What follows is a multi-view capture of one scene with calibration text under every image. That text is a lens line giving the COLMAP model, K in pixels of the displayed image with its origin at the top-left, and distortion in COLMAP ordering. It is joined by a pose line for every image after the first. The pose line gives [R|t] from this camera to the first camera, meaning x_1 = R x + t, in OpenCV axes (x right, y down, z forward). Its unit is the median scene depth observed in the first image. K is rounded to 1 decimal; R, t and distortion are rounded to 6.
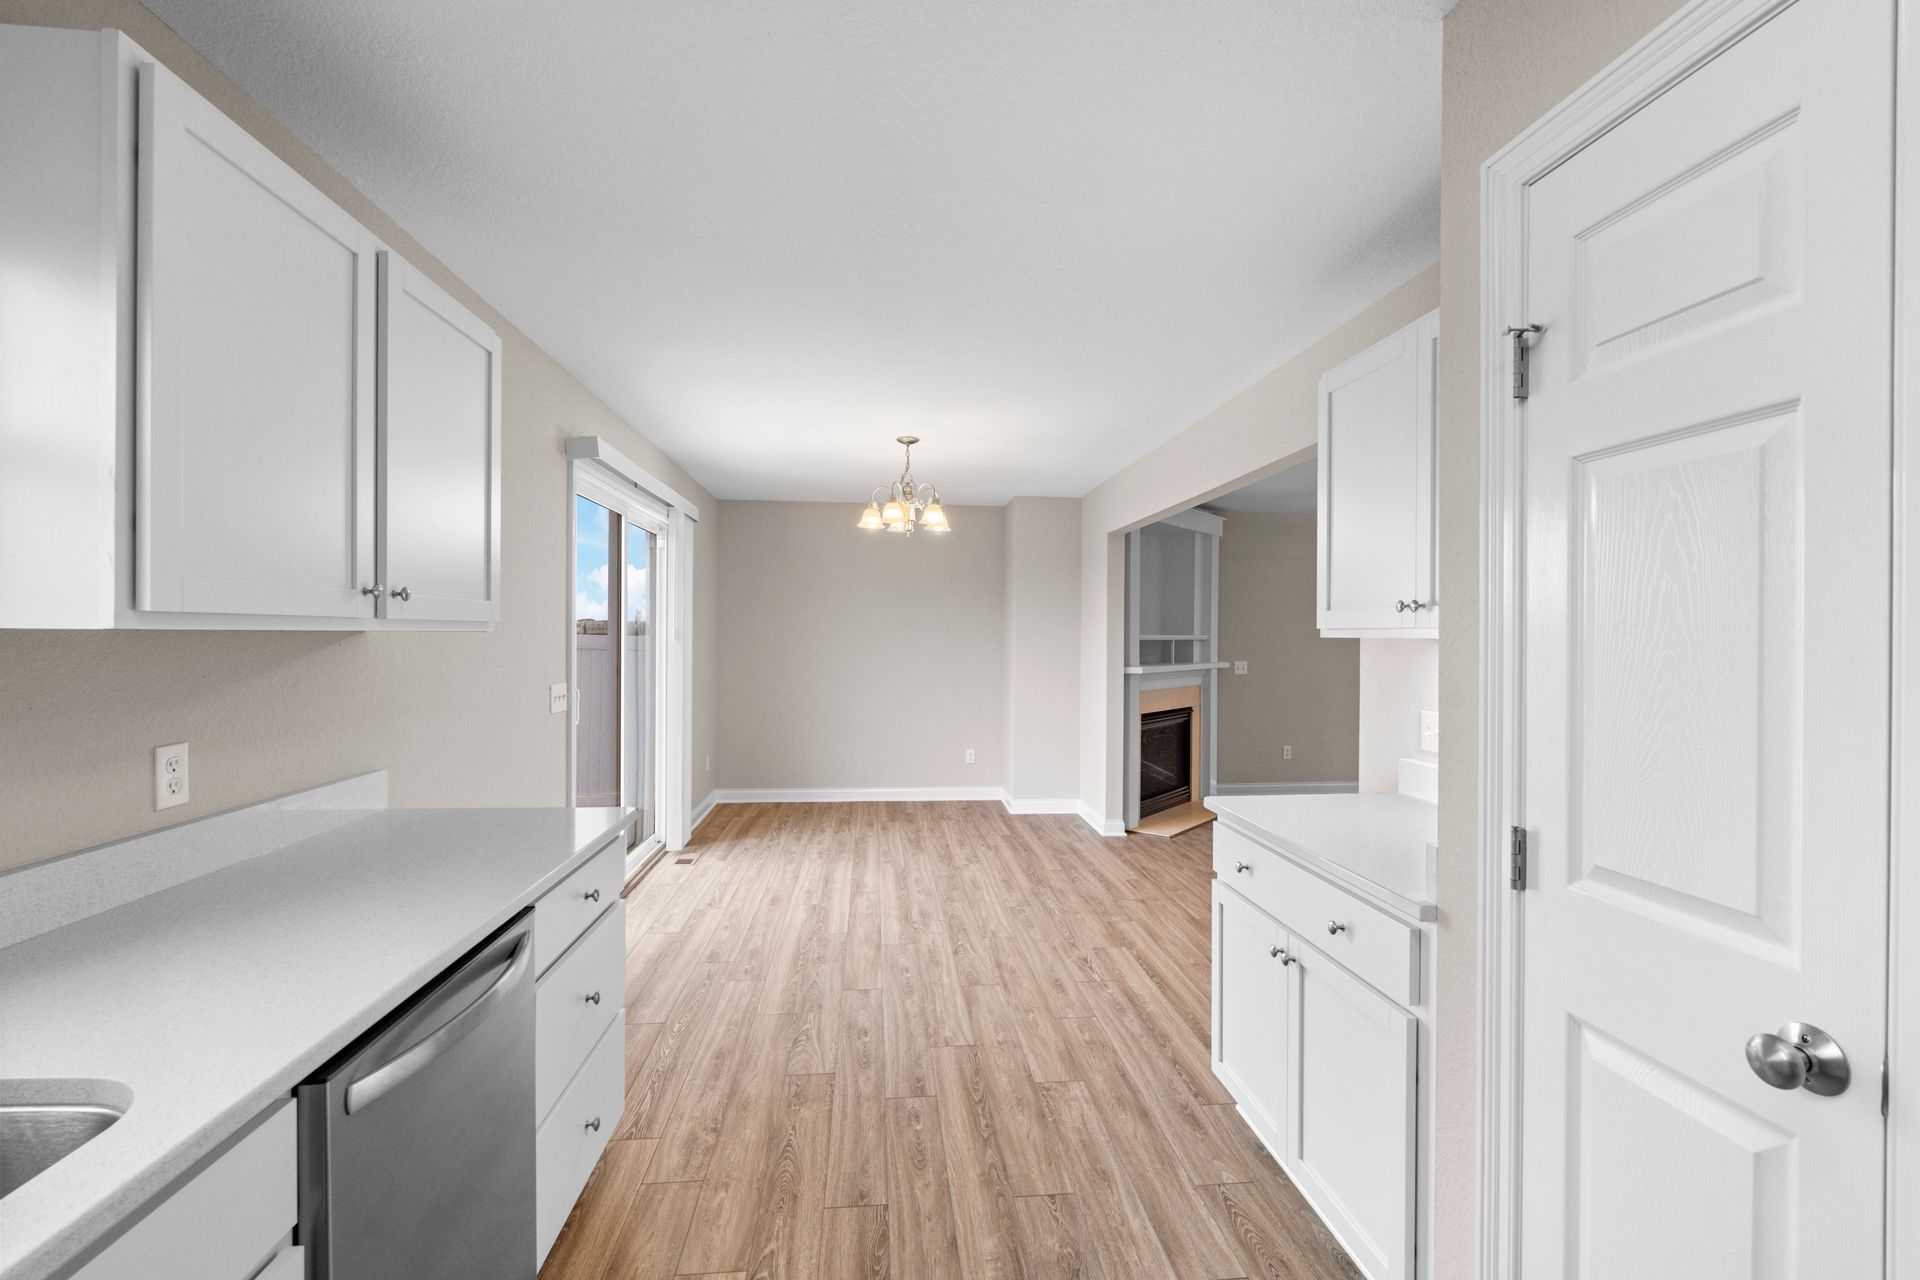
lens RADIAL K [[834.0, 0, 959.7], [0, 834.0, 641.3], [0, 0, 1]] dist [-0.001715, 0.000225]
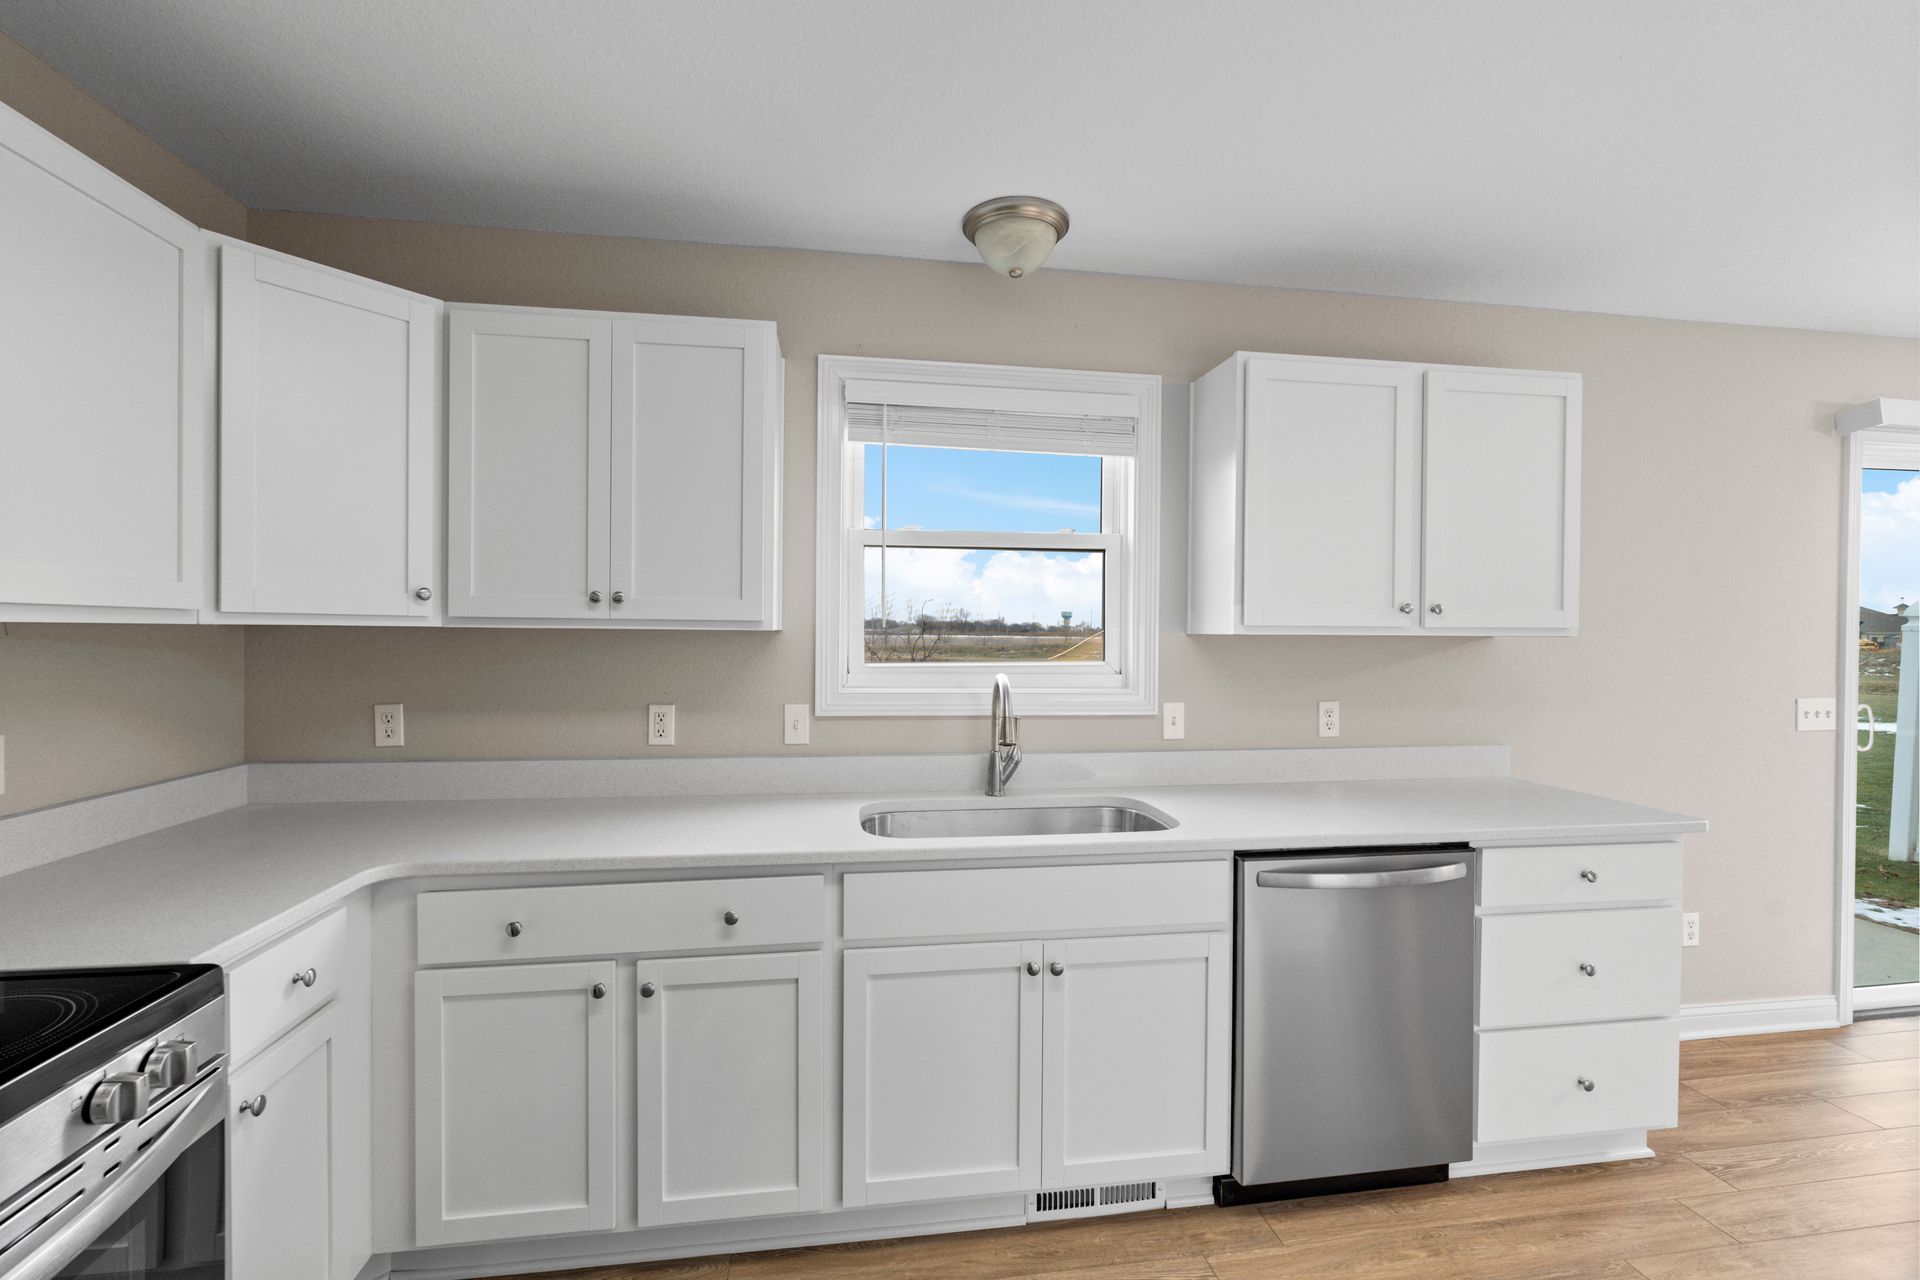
lens RADIAL K [[834.0, 0, 959.7], [0, 834.0, 641.3], [0, 0, 1]] dist [-0.001715, 0.000225]
pose [[0.049813, 0.000283, -0.998759, 0.387729], [-0.013451, 0.999909, -0.000388, 0.005113], [0.998668, 0.013453, 0.049812, 0.071746]]
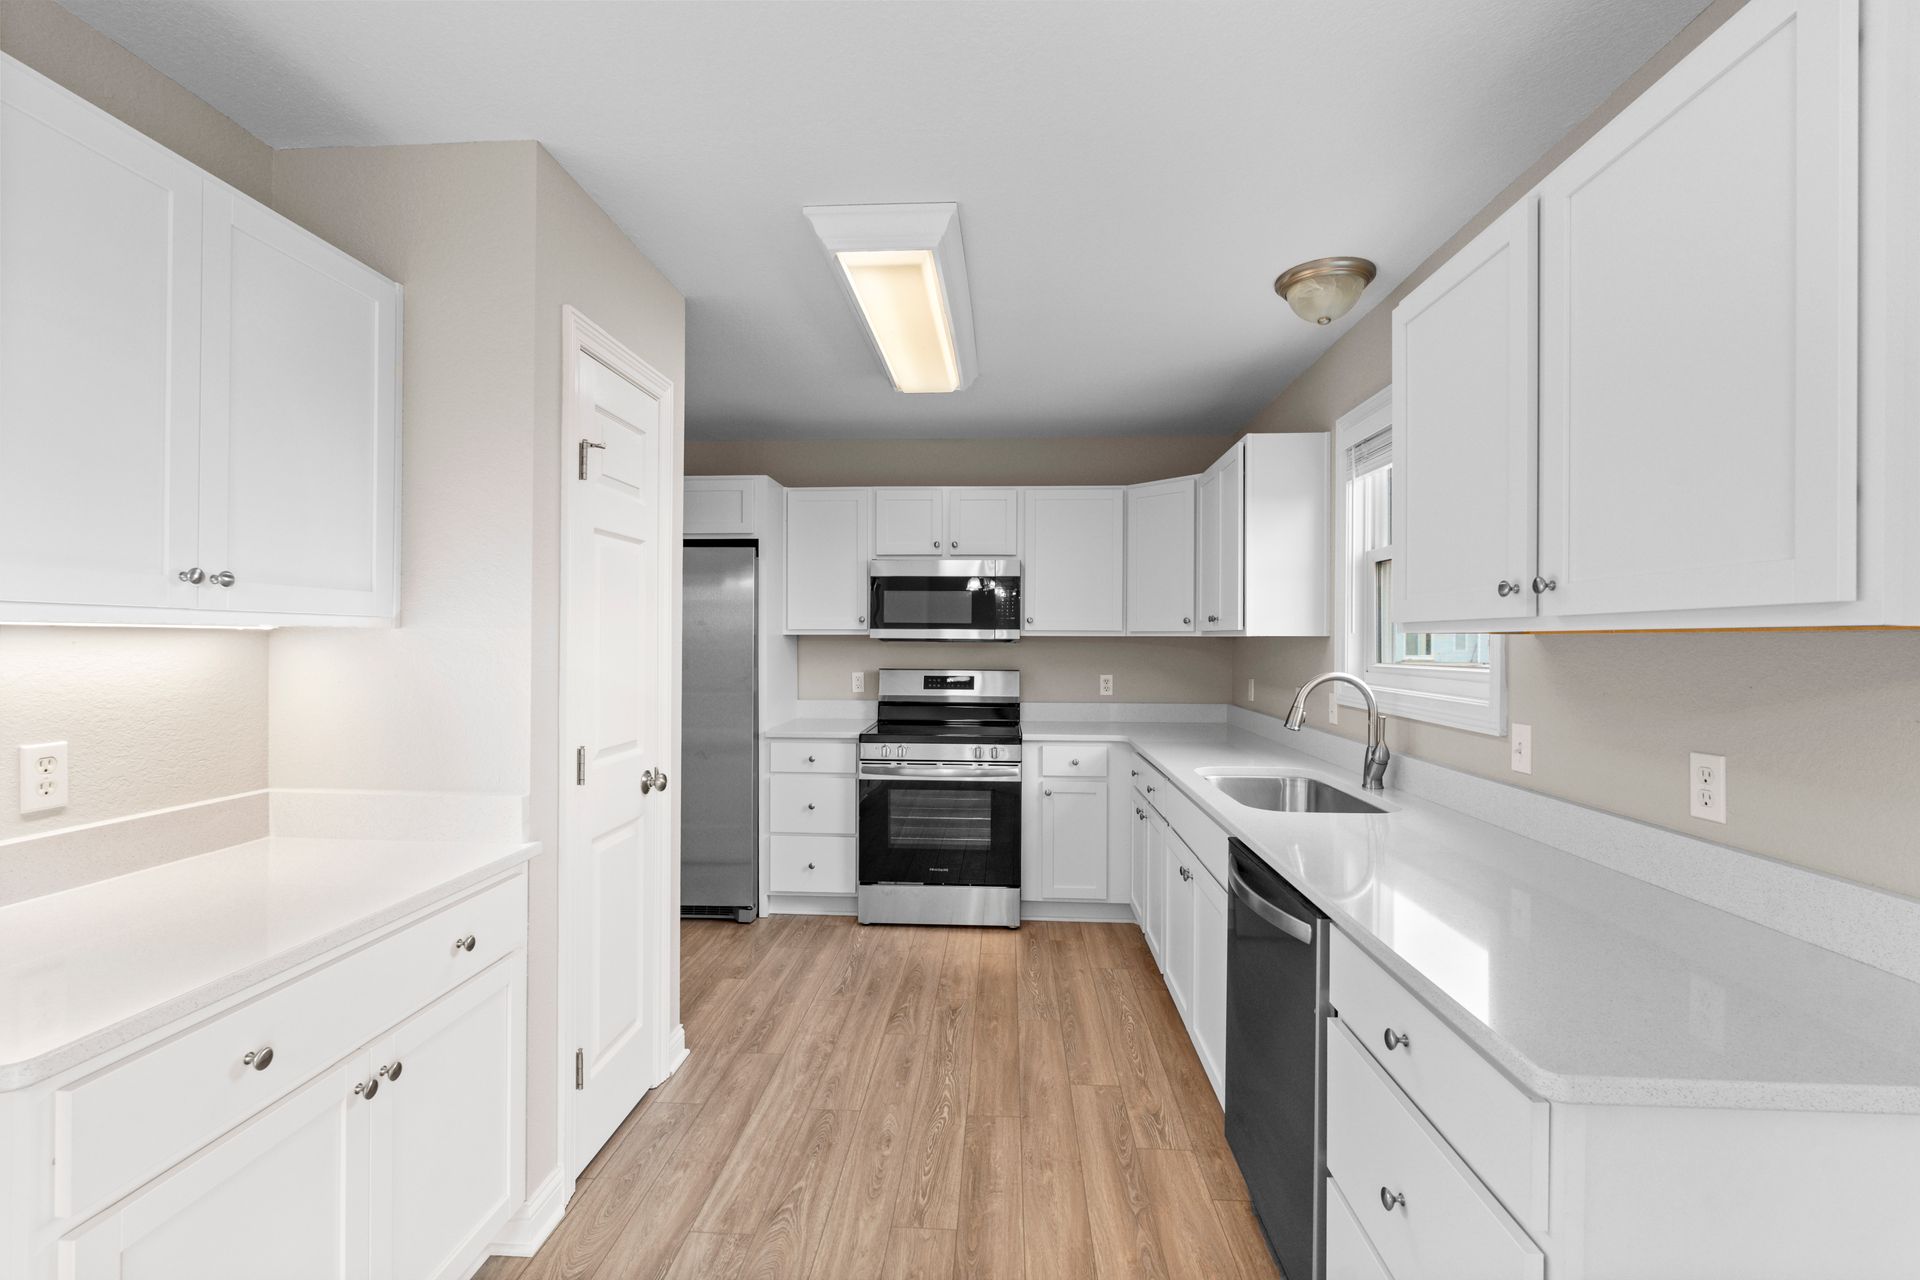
lens RADIAL K [[834.0, 0, 959.7], [0, 834.0, 641.3], [0, 0, 1]] dist [-0.001715, 0.000225]
pose [[-0.987197, -0.013109, 0.158963, -0.130497], [-0.011728, 0.999885, 0.009621, -0.001187], [-0.159071, 0.007633, -0.987238, 1.058302]]
